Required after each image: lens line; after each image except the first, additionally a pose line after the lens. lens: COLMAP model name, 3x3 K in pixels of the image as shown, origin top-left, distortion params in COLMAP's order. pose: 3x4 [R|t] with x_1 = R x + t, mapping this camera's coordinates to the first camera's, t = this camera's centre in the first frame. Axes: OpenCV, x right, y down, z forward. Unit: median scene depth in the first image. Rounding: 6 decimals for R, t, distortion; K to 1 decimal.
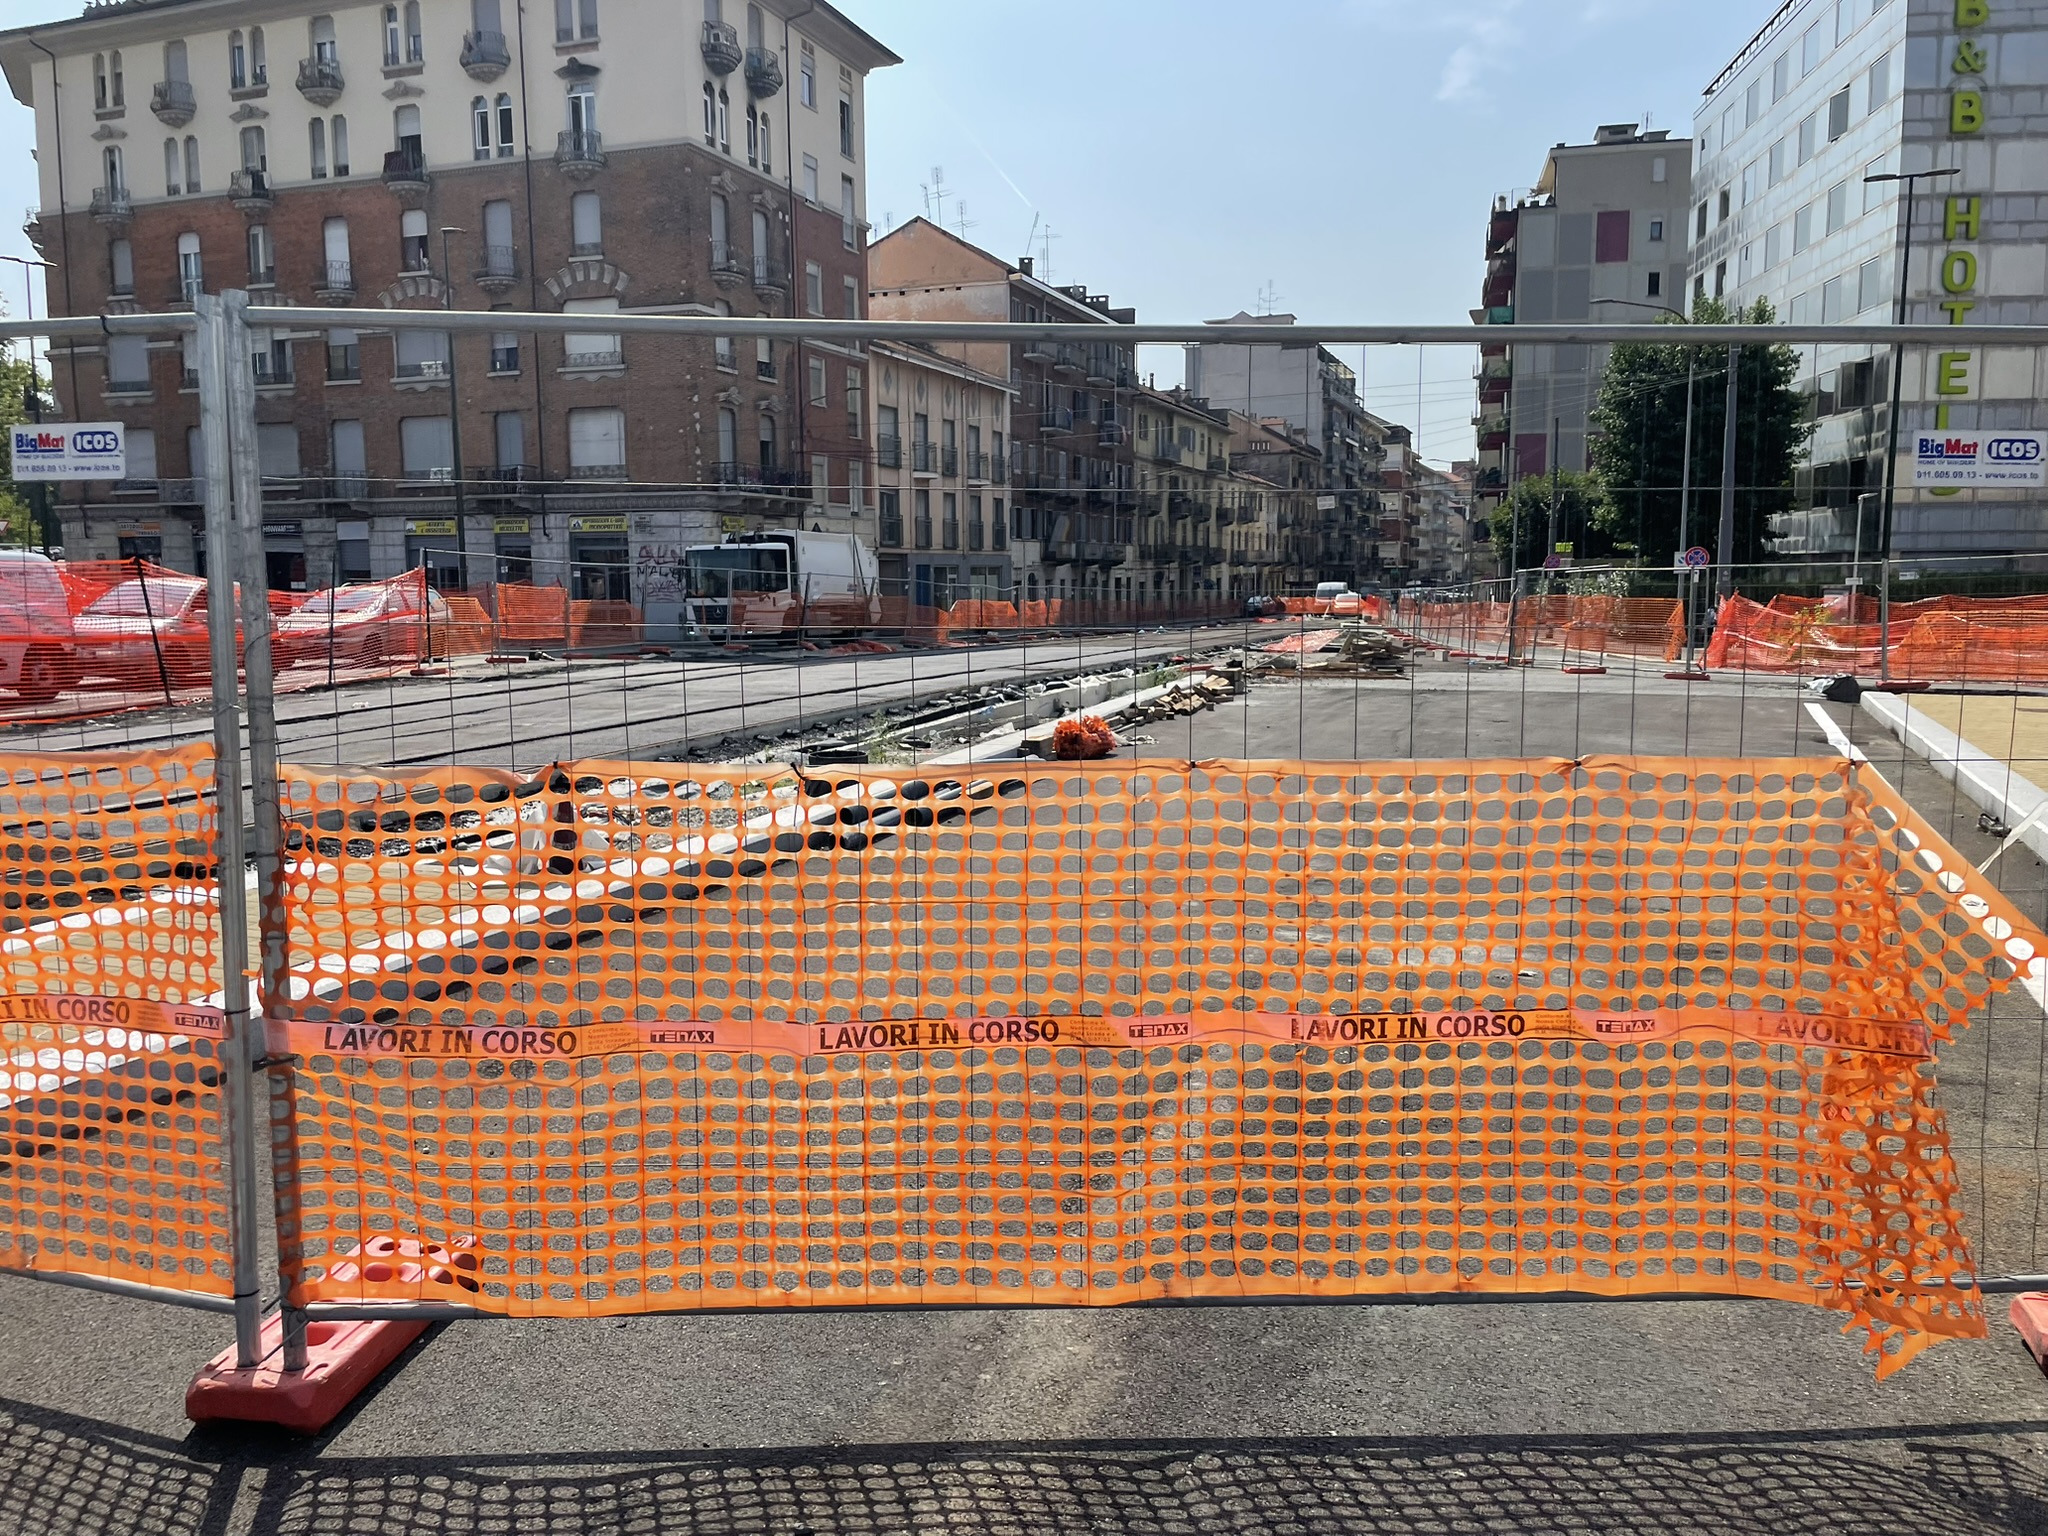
lens RADIAL K [[1553.1, 0, 1024.0], [0, 1553.1, 768.0], [0, 0, 1]] dist [0.078856, -0.117252]
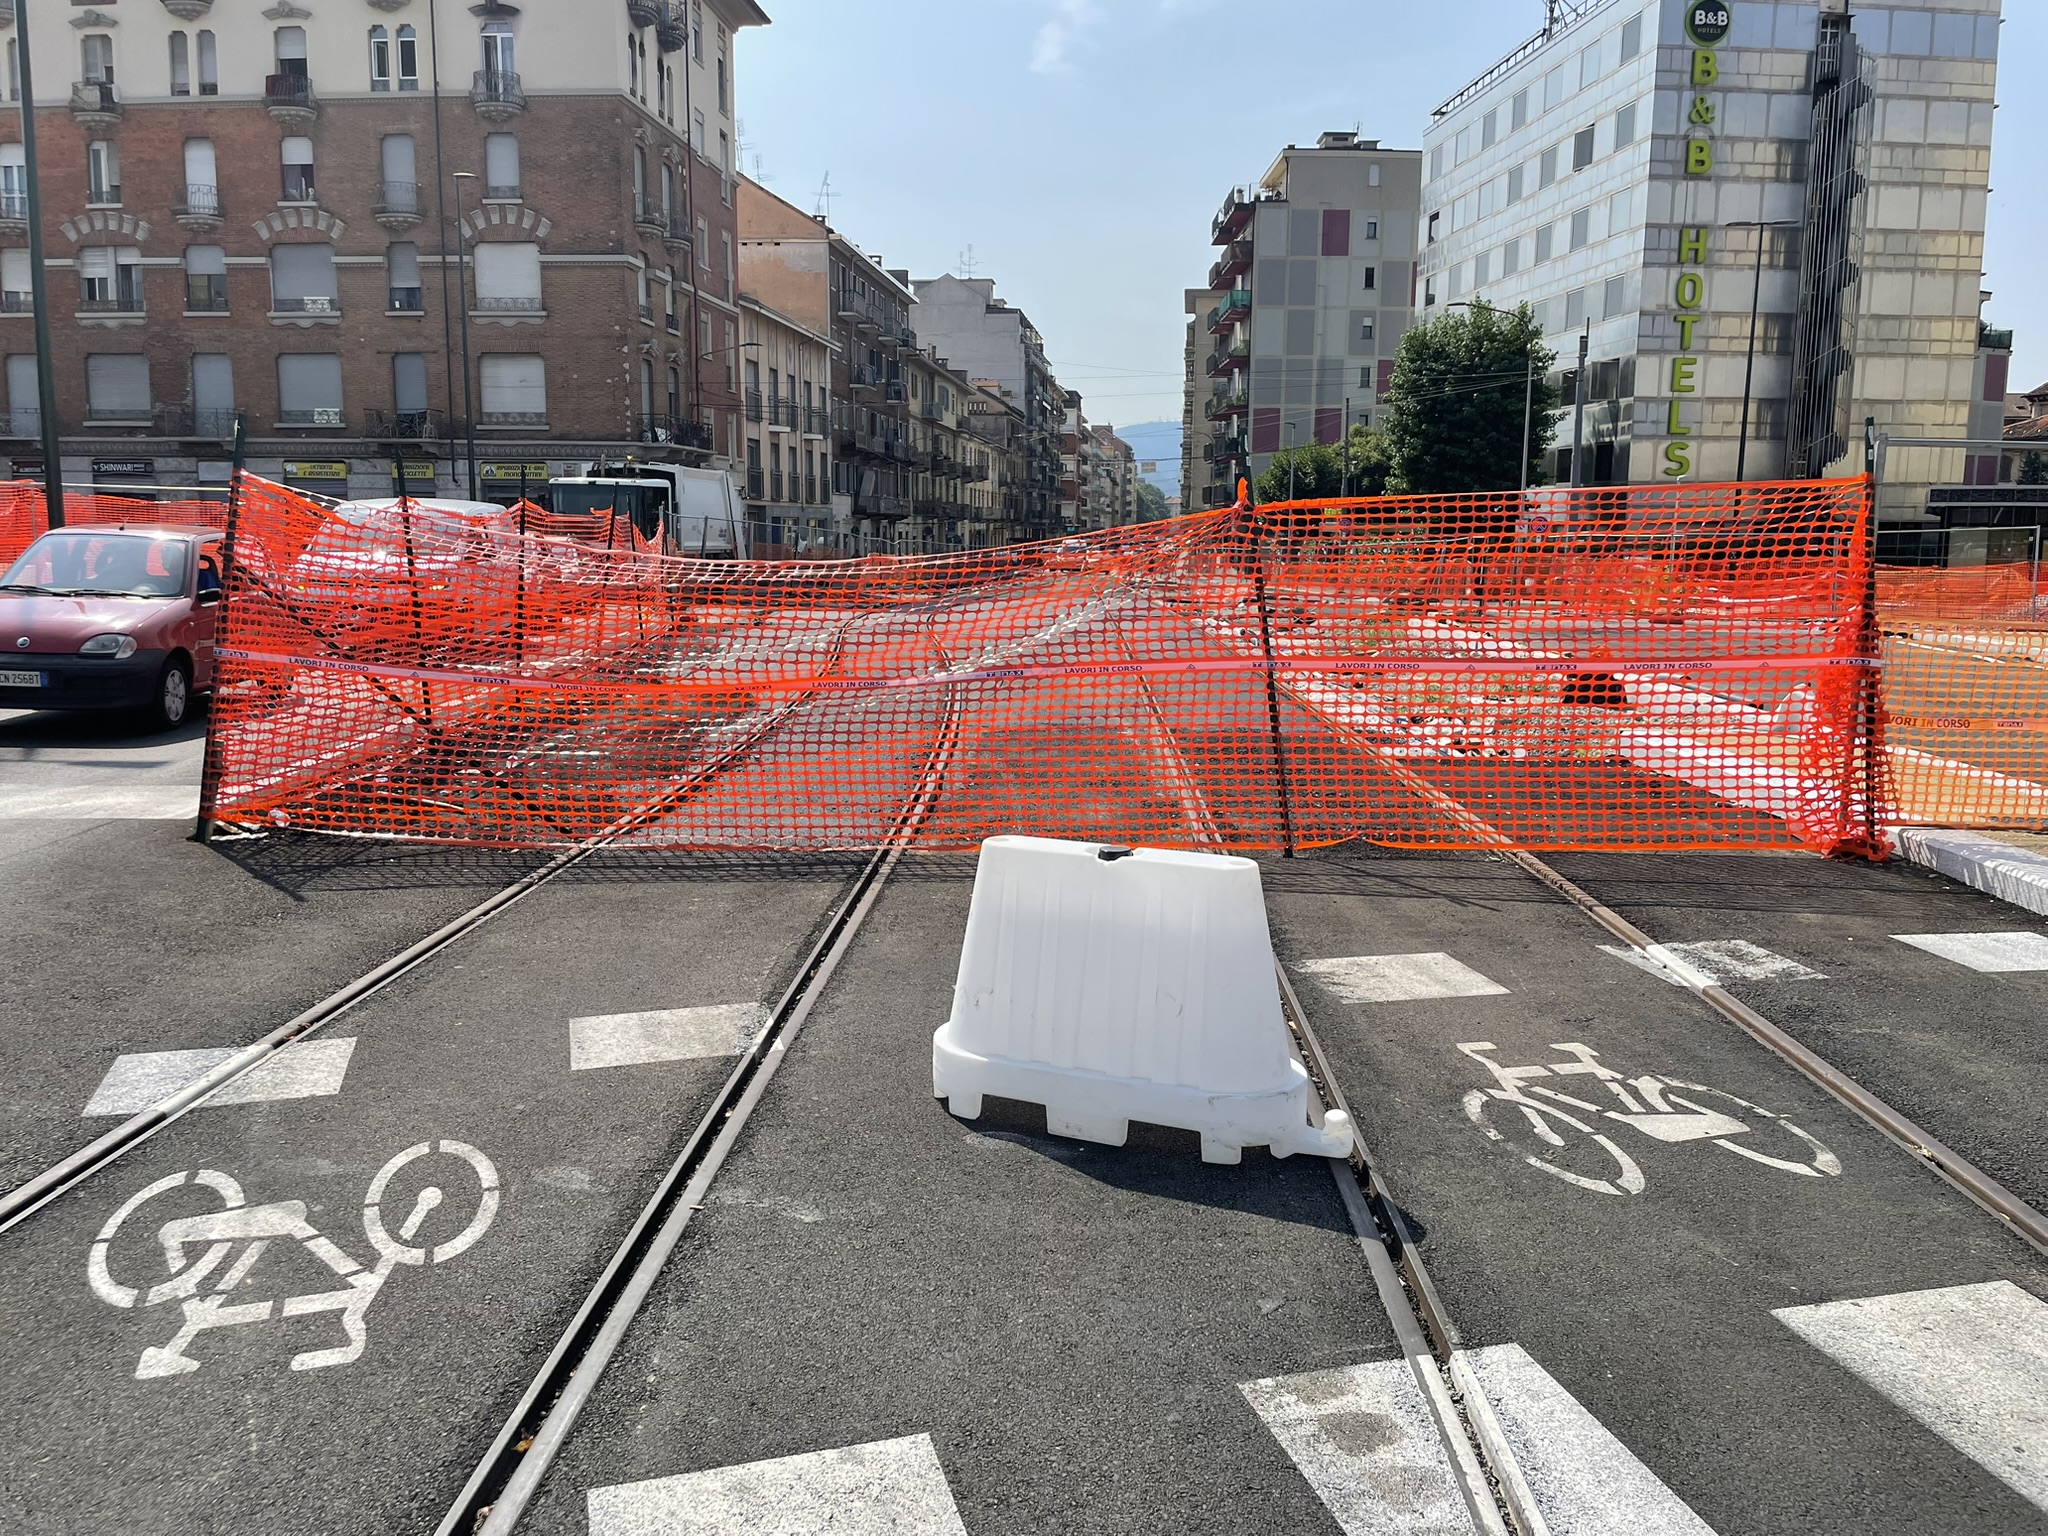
lens RADIAL K [[1553.1, 0, 1024.0], [0, 1553.1, 768.0], [0, 0, 1]] dist [0.078856, -0.117252]
pose [[0.965277, -0.024946, 0.260035, -0.214050], [0.017233, 0.999343, 0.031898, 0.005985], [-0.260660, -0.026309, 0.965072, -0.048304]]
